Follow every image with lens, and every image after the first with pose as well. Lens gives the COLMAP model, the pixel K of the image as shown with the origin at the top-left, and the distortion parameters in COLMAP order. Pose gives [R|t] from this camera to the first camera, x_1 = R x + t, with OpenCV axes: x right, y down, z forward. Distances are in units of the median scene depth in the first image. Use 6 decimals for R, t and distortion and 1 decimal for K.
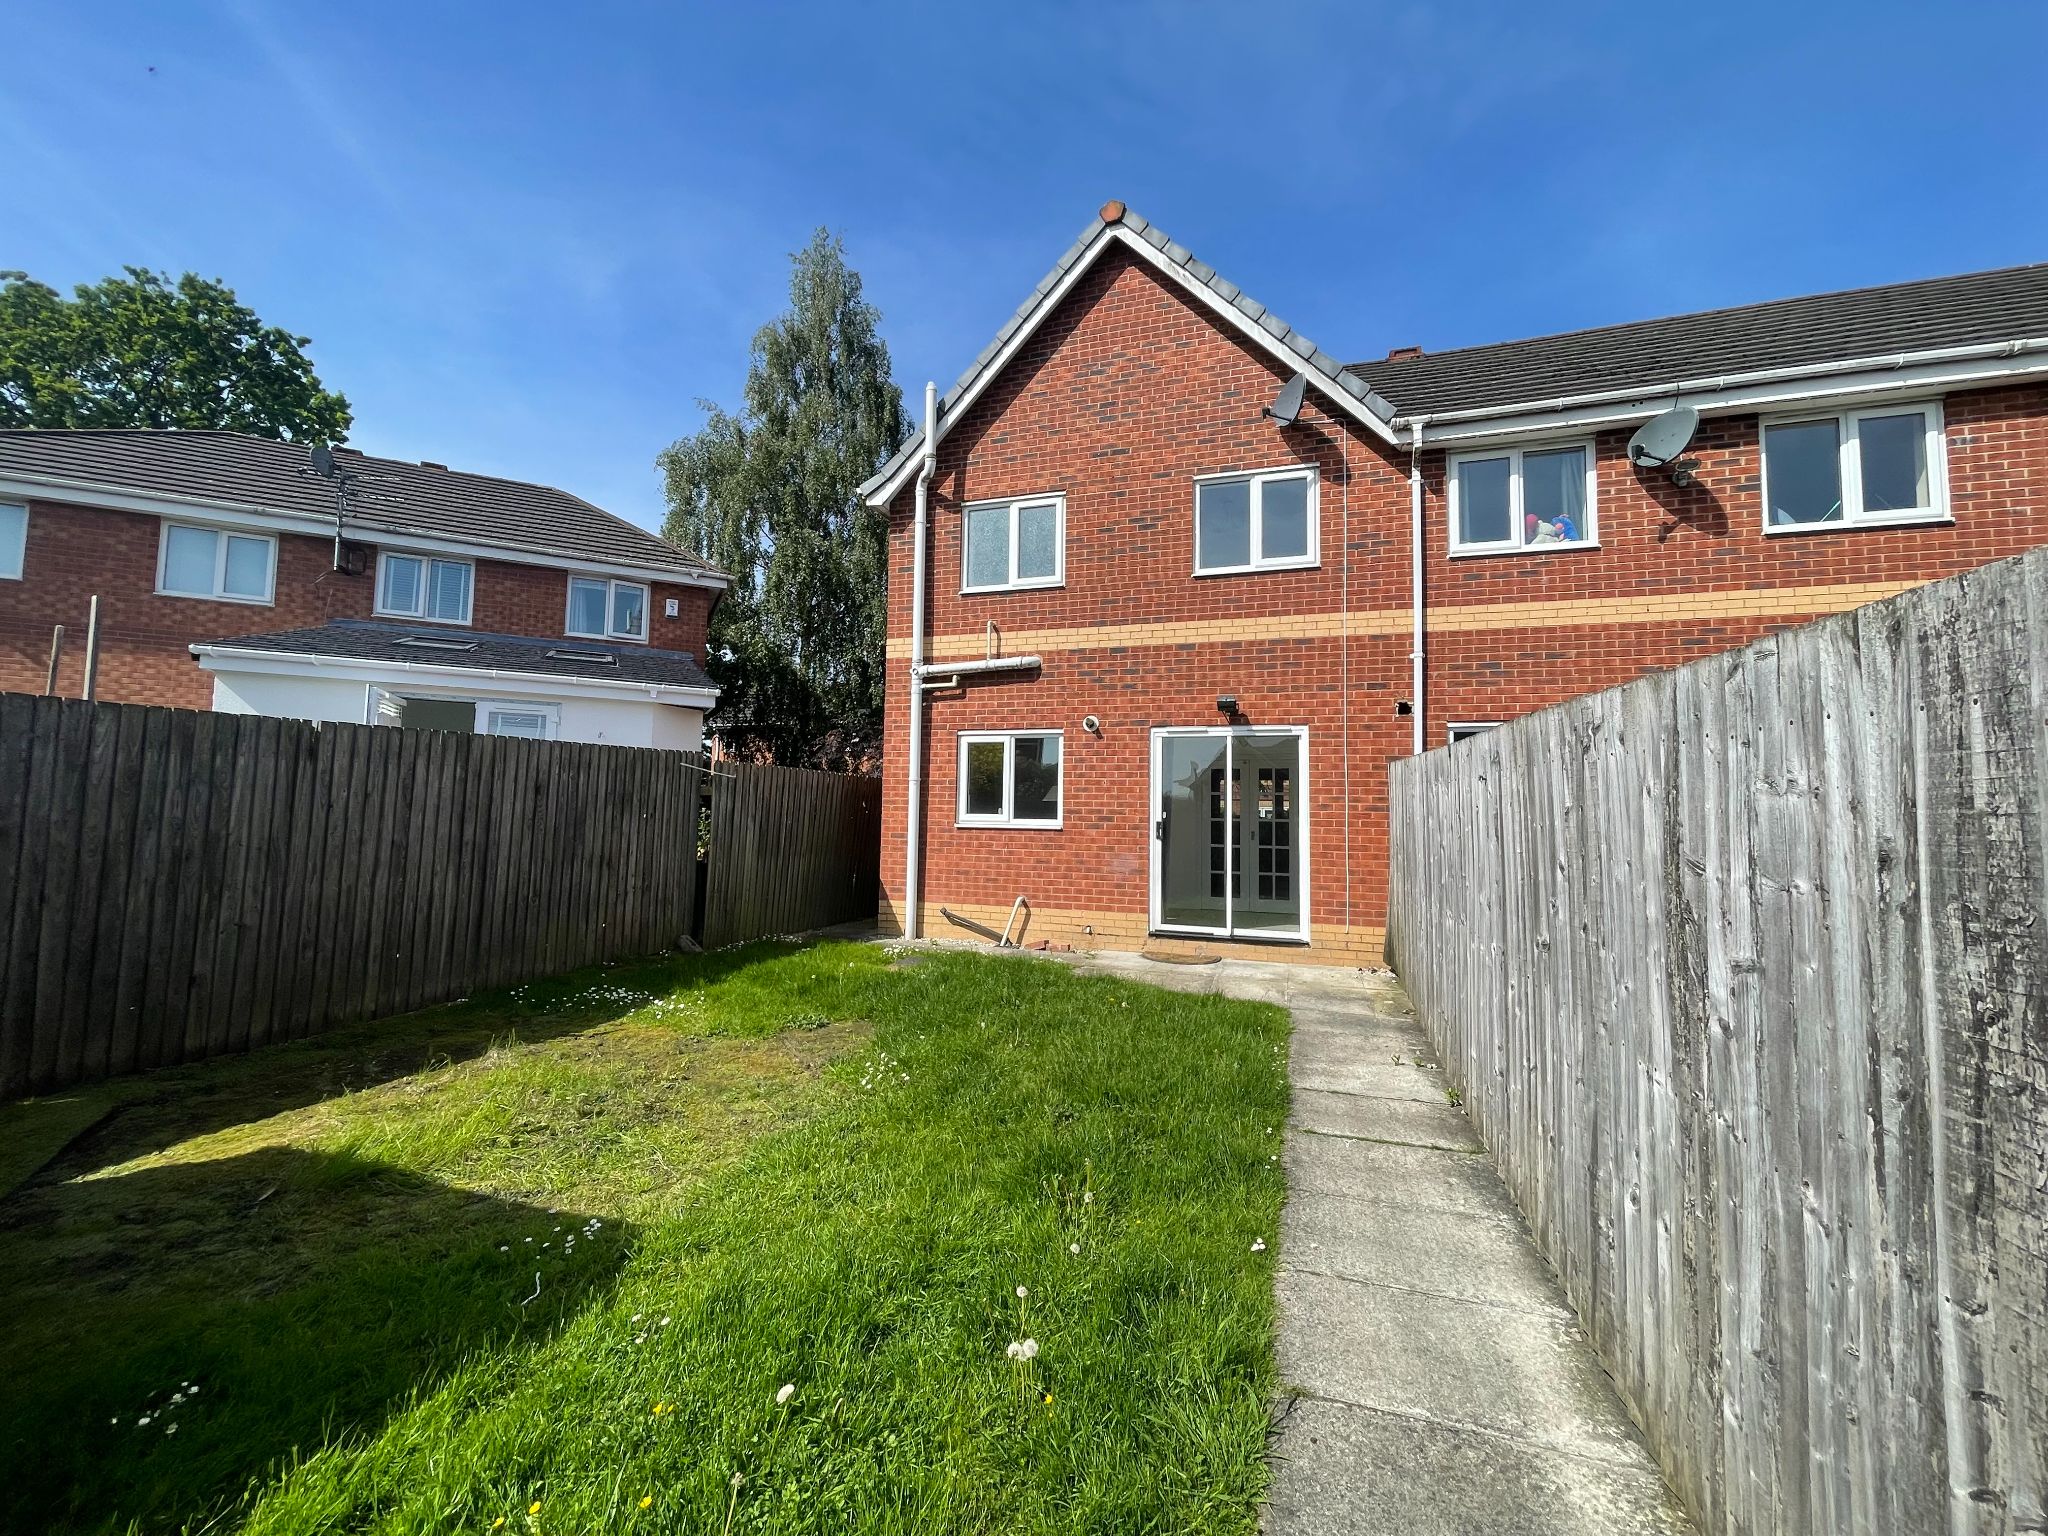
lens RADIAL K [[831.1, 0, 1024.0], [0, 831.1, 768.0], [0, 0, 1]] dist [0.000990, -0.000113]
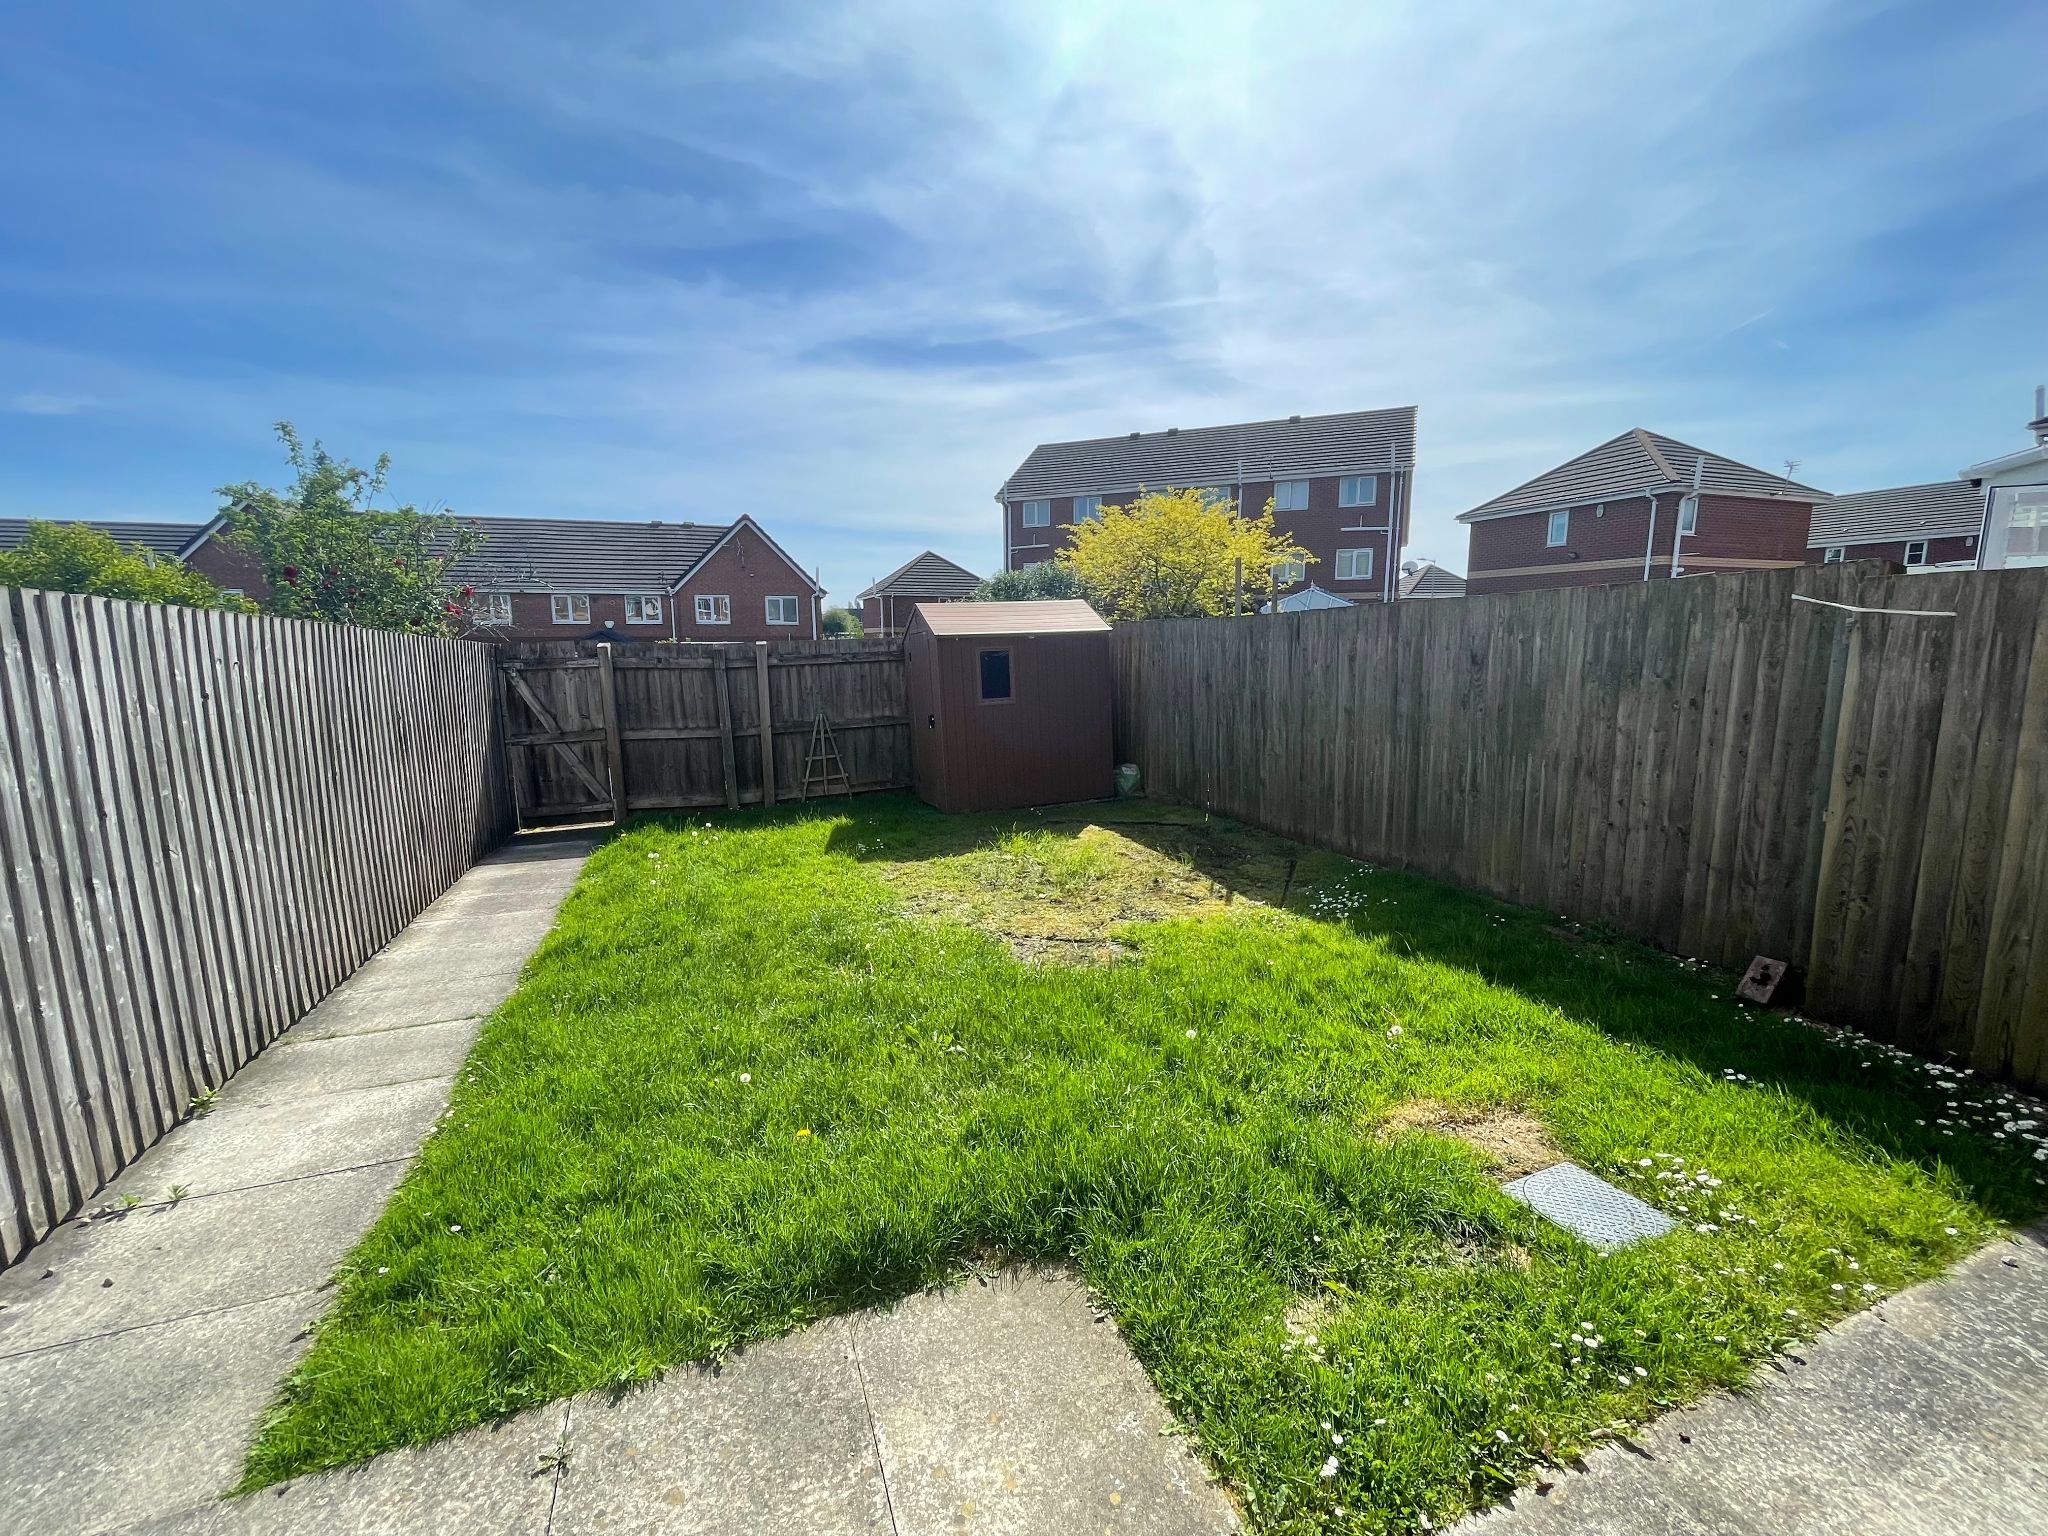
lens RADIAL K [[831.1, 0, 1024.0], [0, 831.1, 768.0], [0, 0, 1]] dist [0.000990, -0.000113]
pose [[-0.773241, 0.079616, -0.629094, 0.396054], [0.023588, 0.995011, 0.096933, 0.061757], [0.633673, 0.060113, -0.771262, 1.956842]]
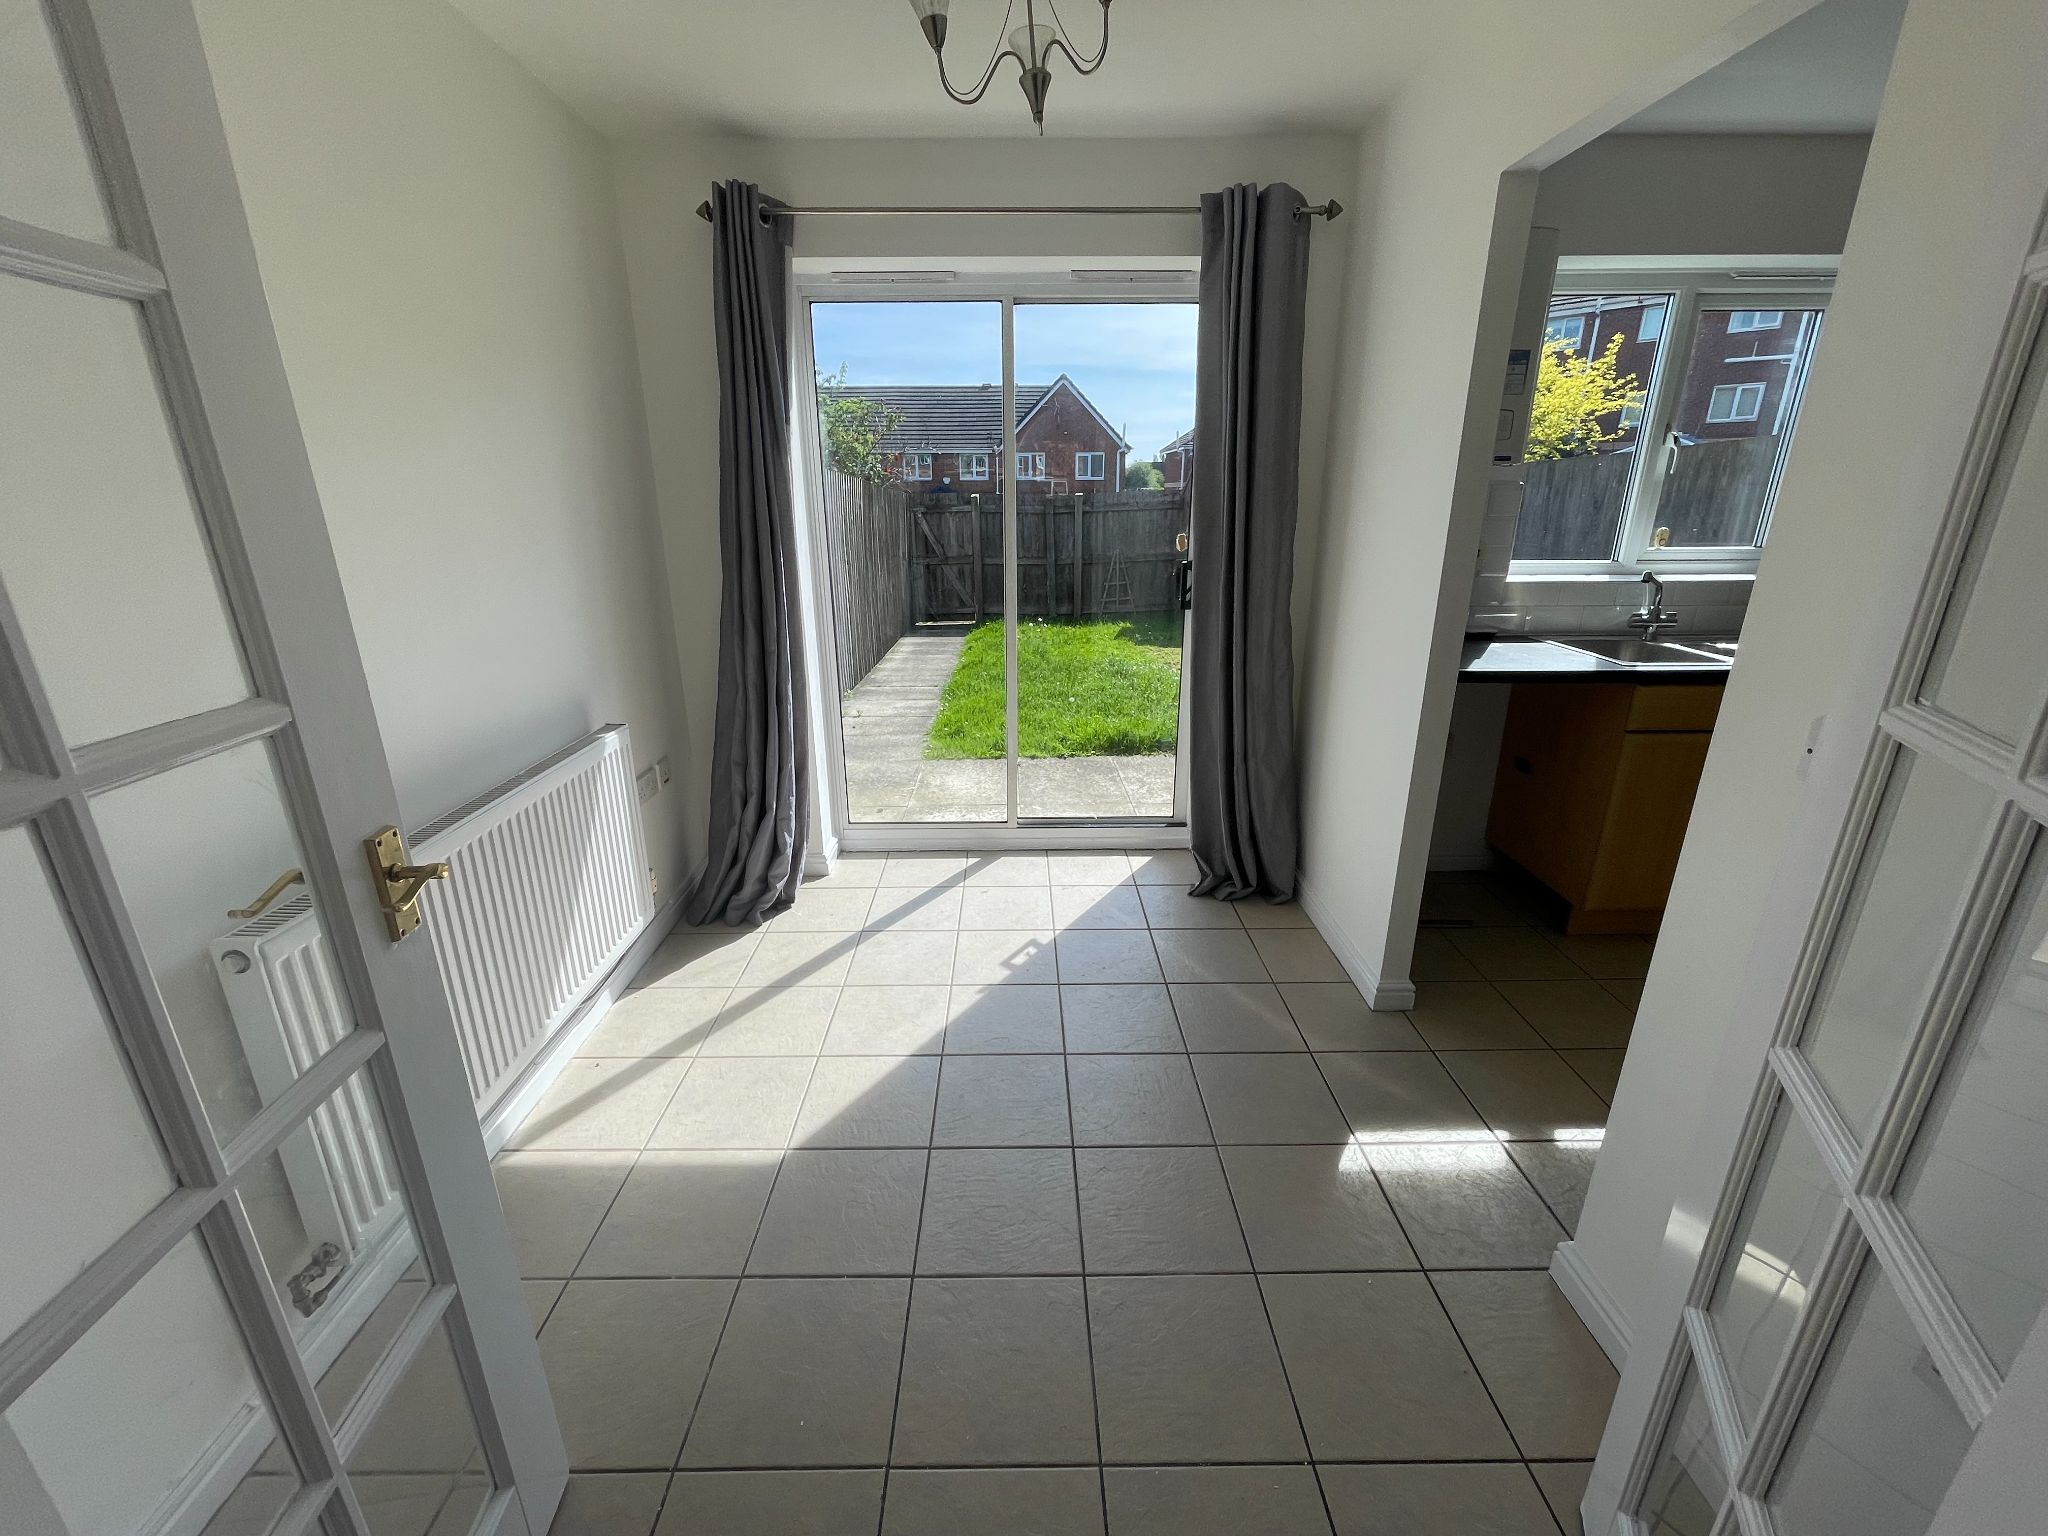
lens RADIAL K [[831.1, 0, 1024.0], [0, 831.1, 768.0], [0, 0, 1]] dist [0.000990, -0.000113]
pose [[-0.943761, 0.085844, -0.319289, 0.731721], [0.002340, 0.967416, 0.253183, 0.121485], [0.330620, 0.238197, -0.913210, 2.662644]]
